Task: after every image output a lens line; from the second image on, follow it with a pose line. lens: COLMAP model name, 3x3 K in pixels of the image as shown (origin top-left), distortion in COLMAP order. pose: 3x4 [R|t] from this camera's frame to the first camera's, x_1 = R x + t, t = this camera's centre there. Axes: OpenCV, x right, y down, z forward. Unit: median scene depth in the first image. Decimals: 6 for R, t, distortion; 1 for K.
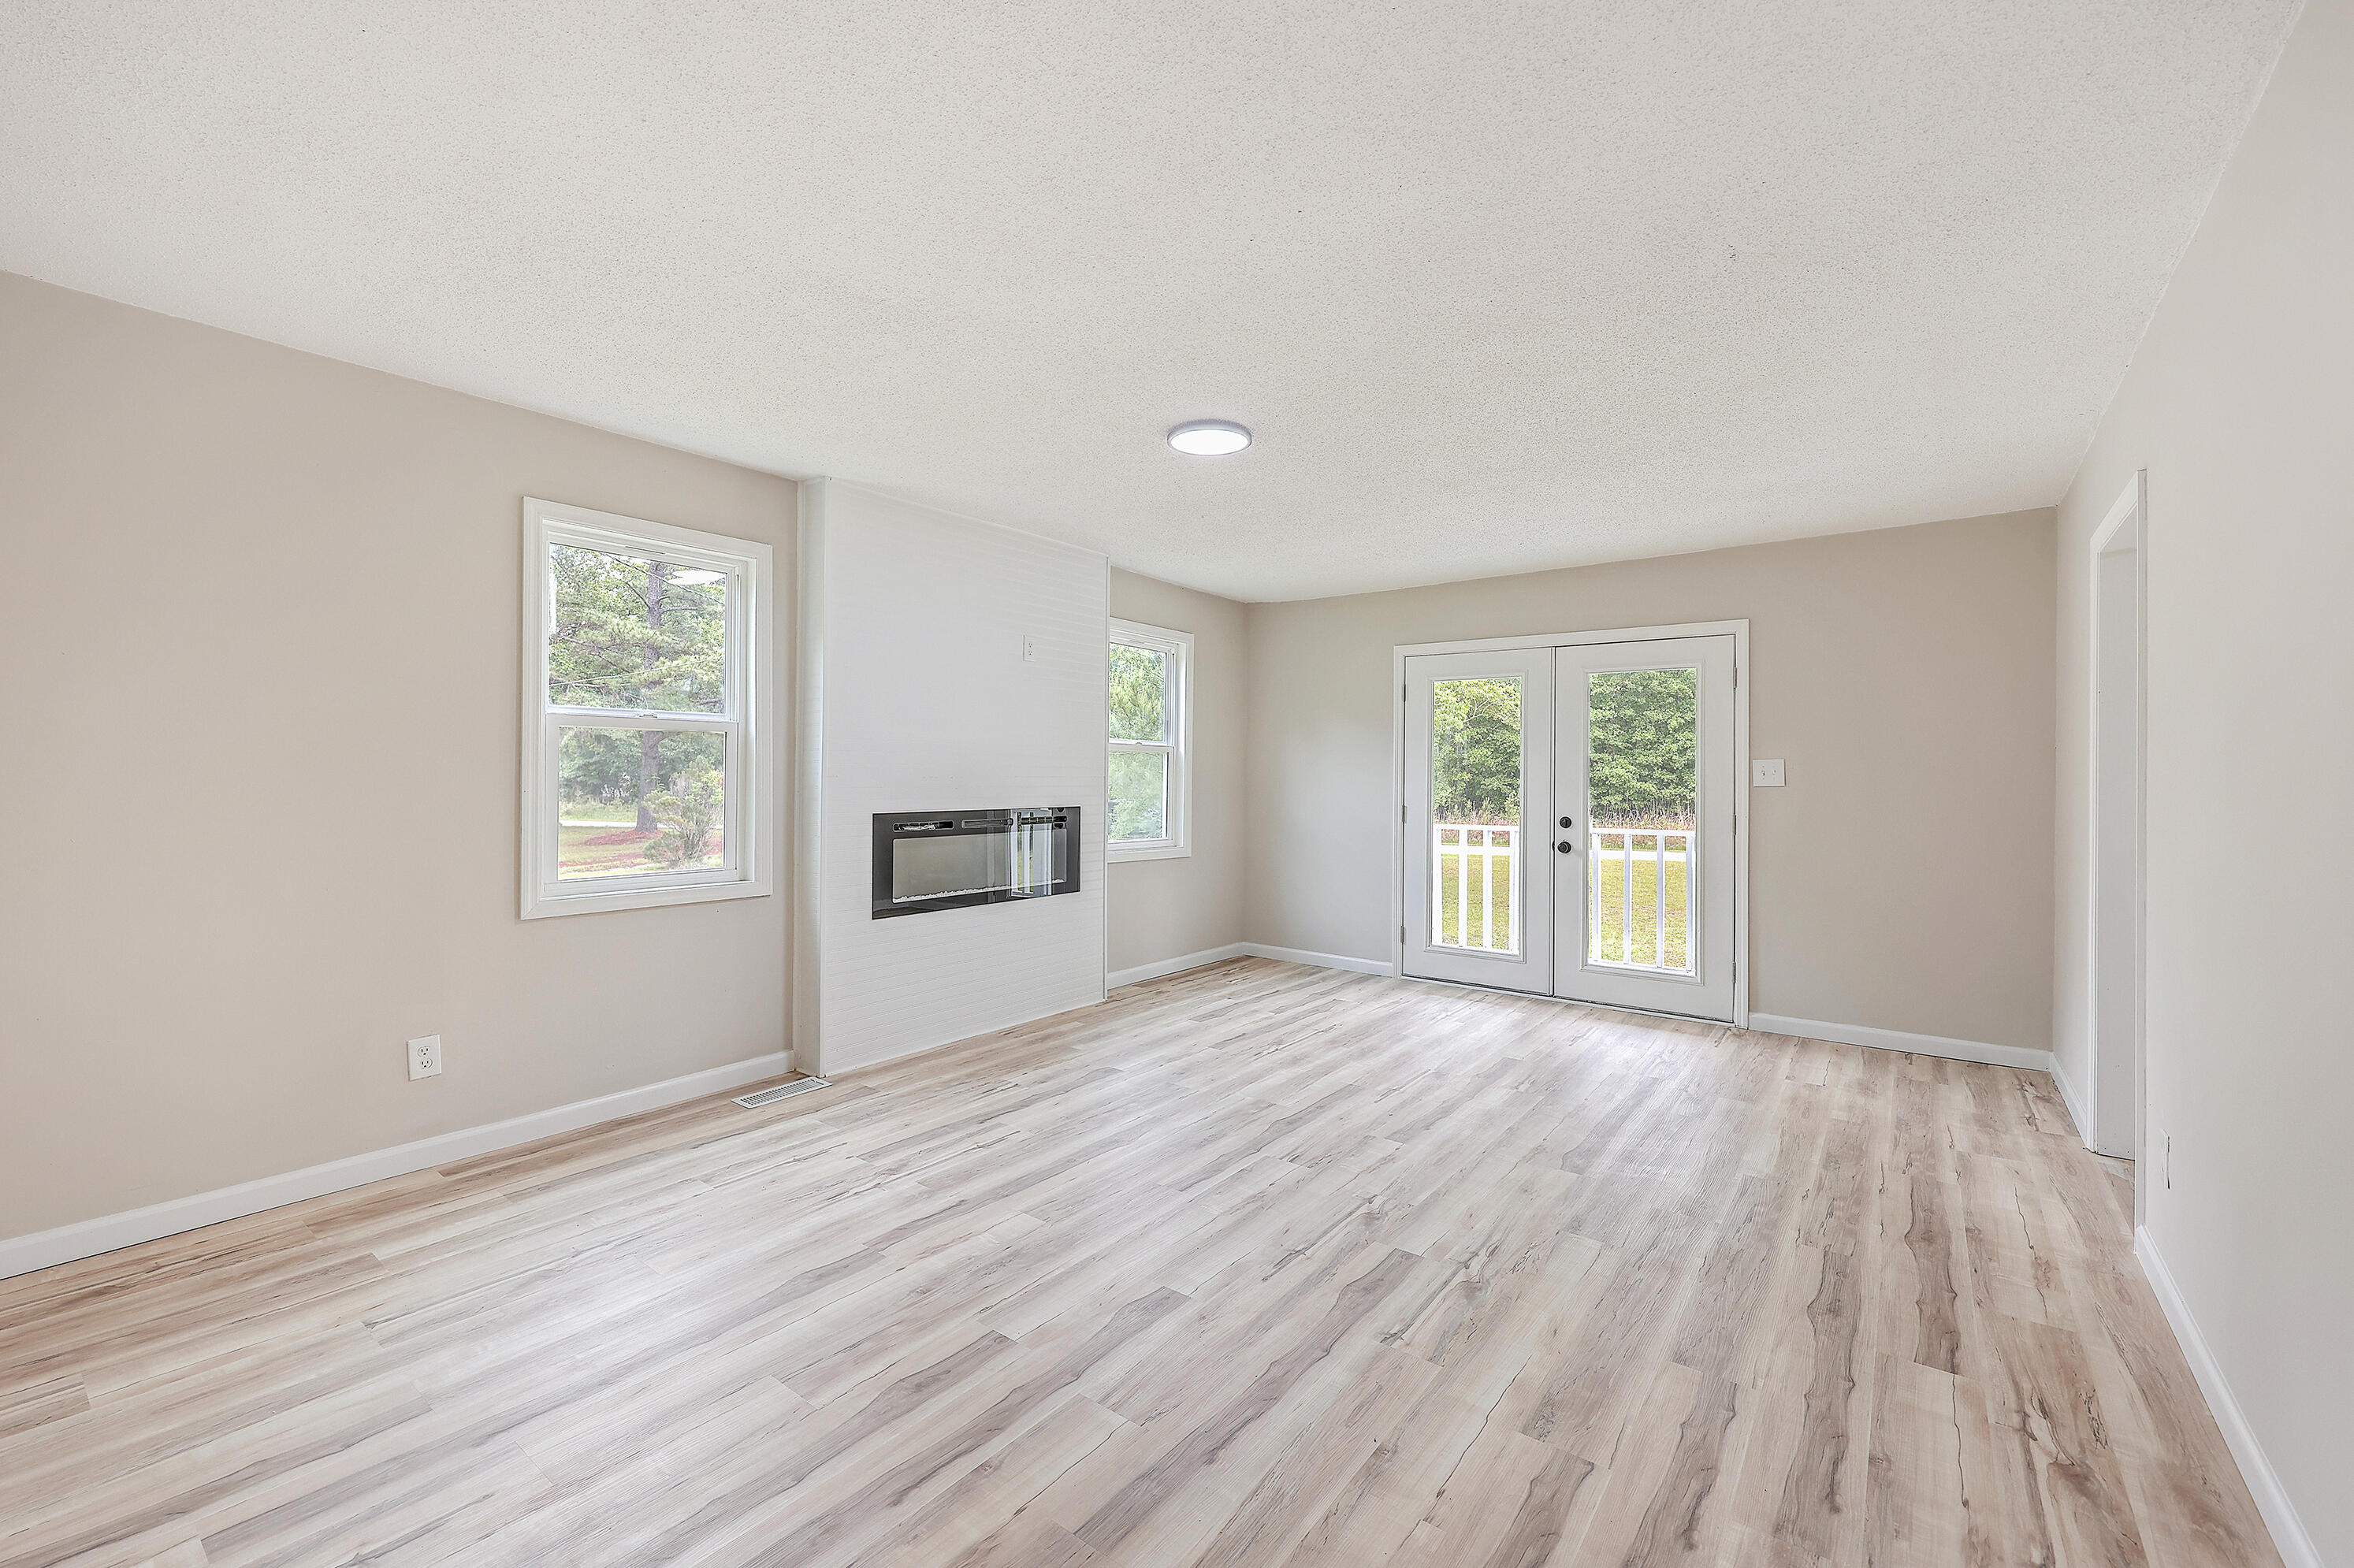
lens RADIAL K [[953.8, 0, 1197.9], [0, 953.8, 777.7], [0, 0, 1]] dist [0.002757, -0.000353]
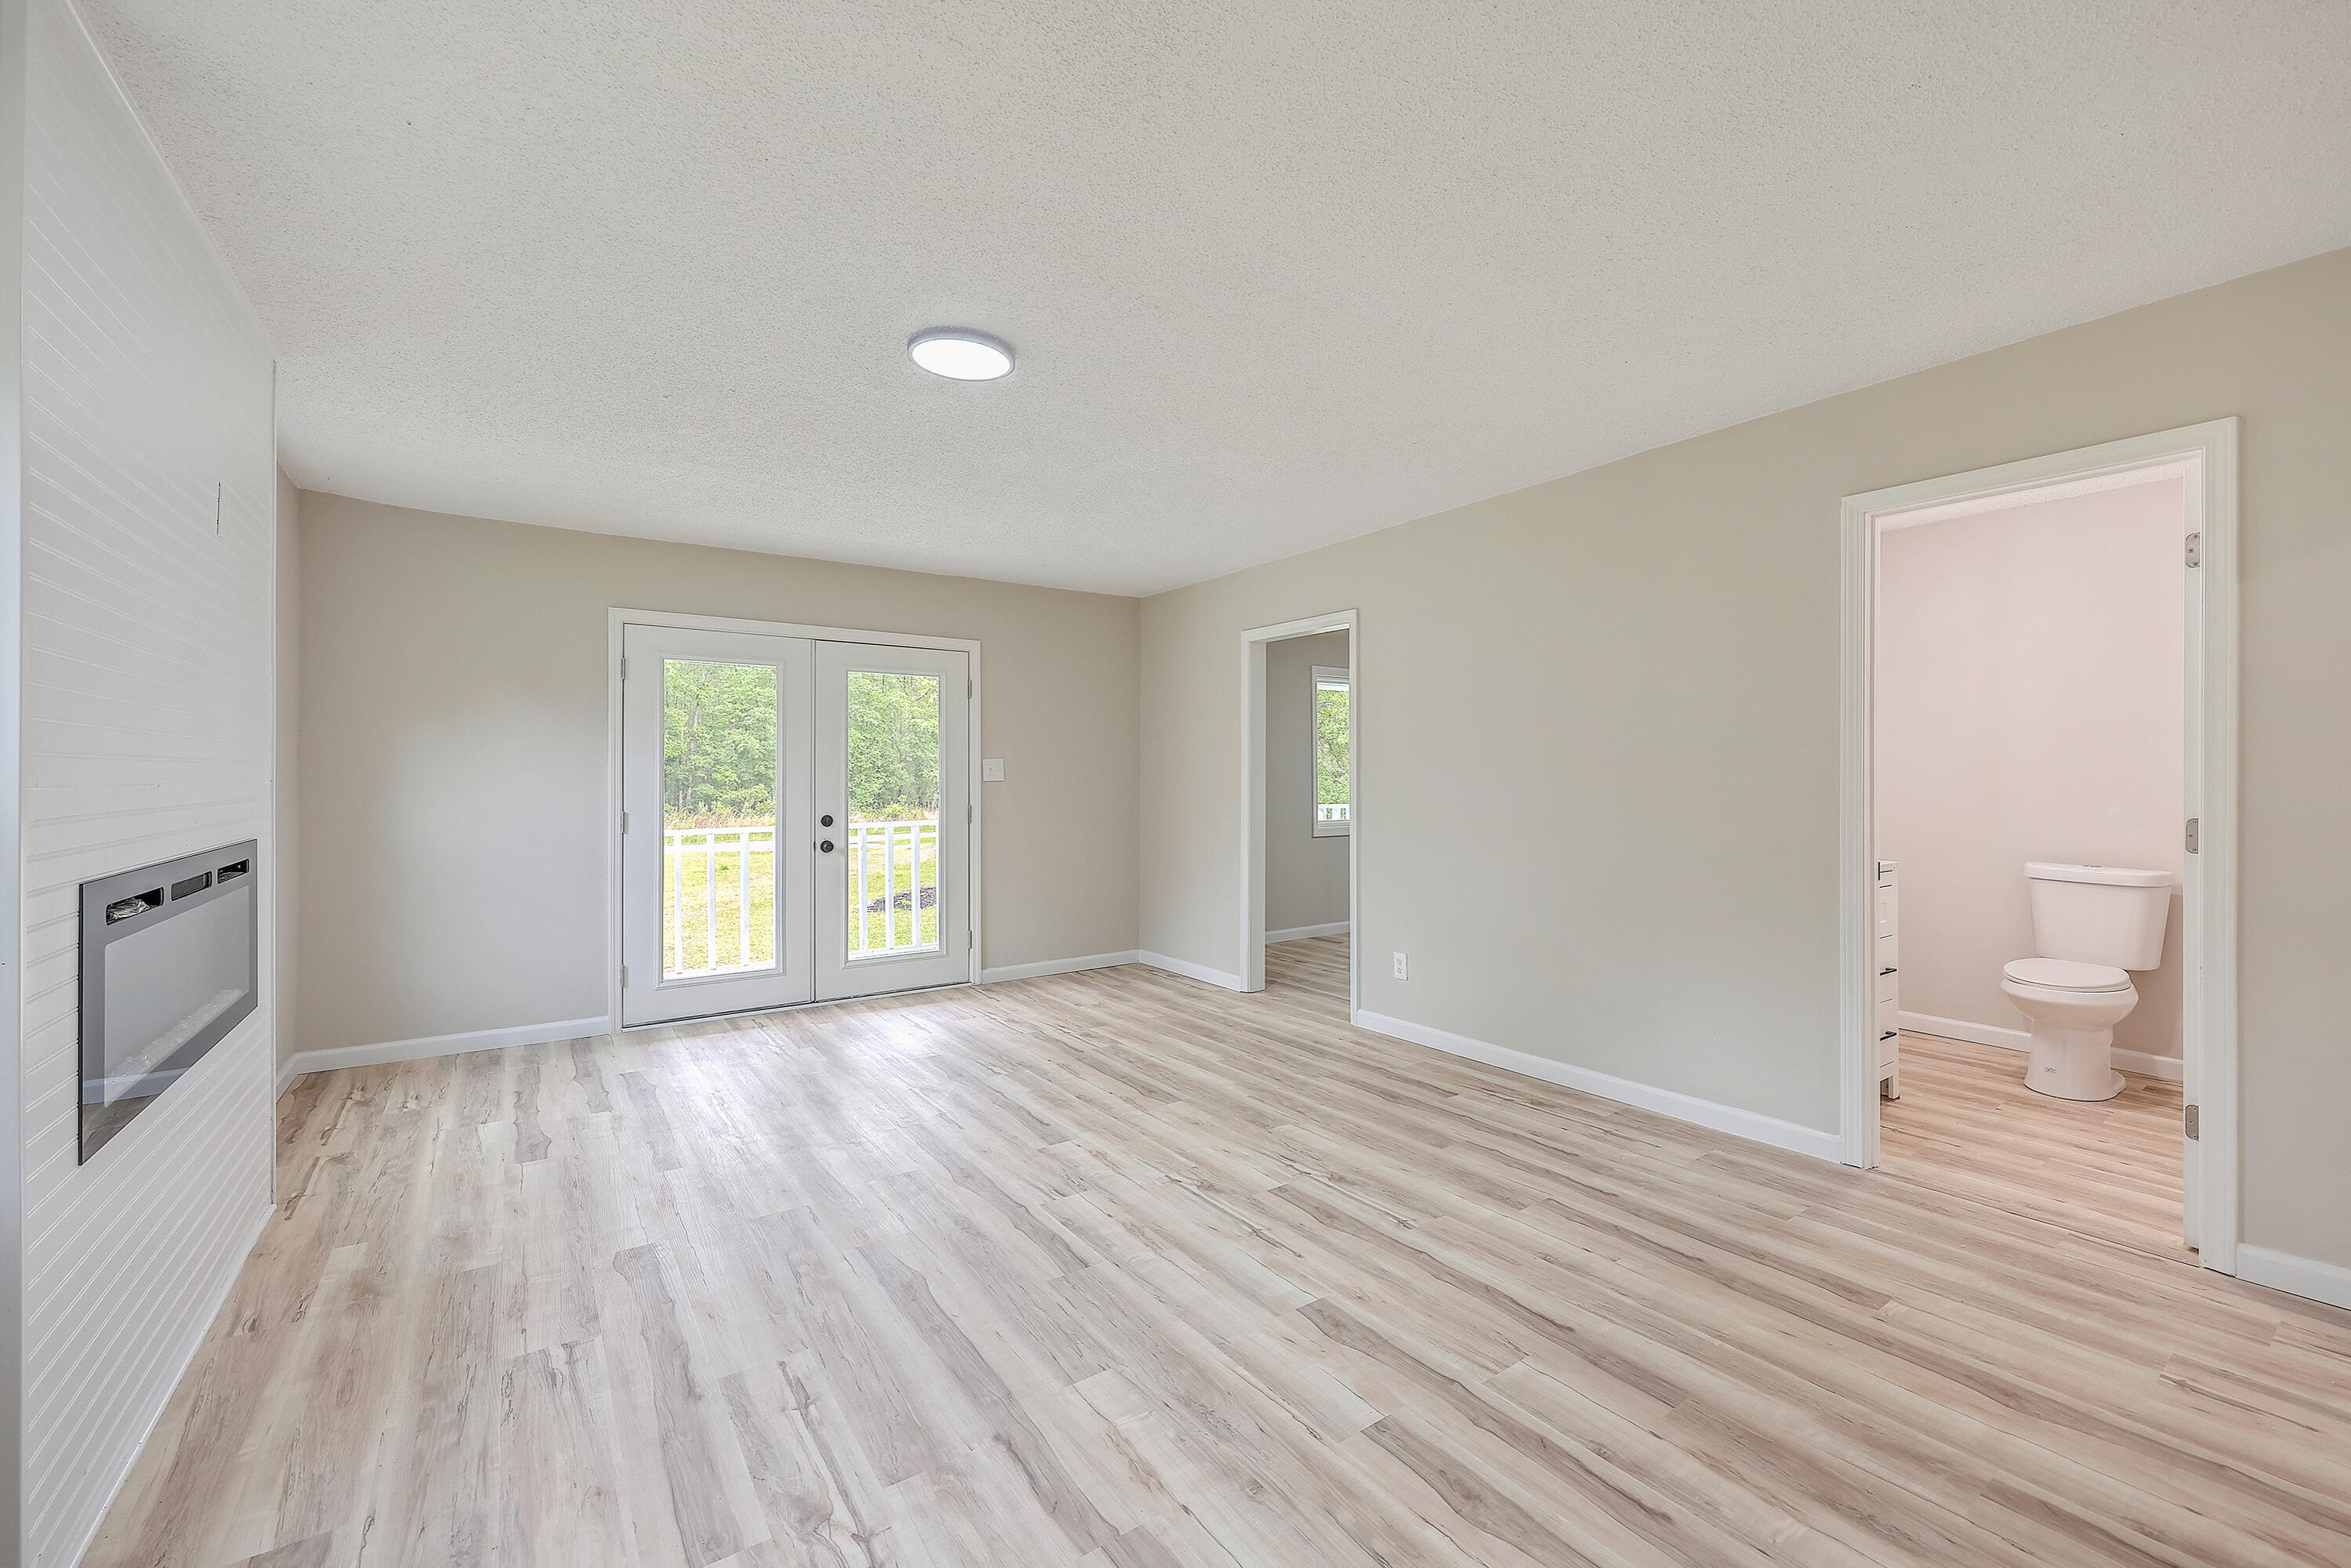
lens RADIAL K [[952.6, 0, 1167.7], [0, 952.6, 782.3], [0, 0, 1]] dist [0.002757, -0.000353]
pose [[0.314950, -0.015529, 0.948981, -0.761184], [0.006243, 0.999878, 0.014290, -0.007908], [-0.949088, 0.001424, 0.315009, 0.640180]]
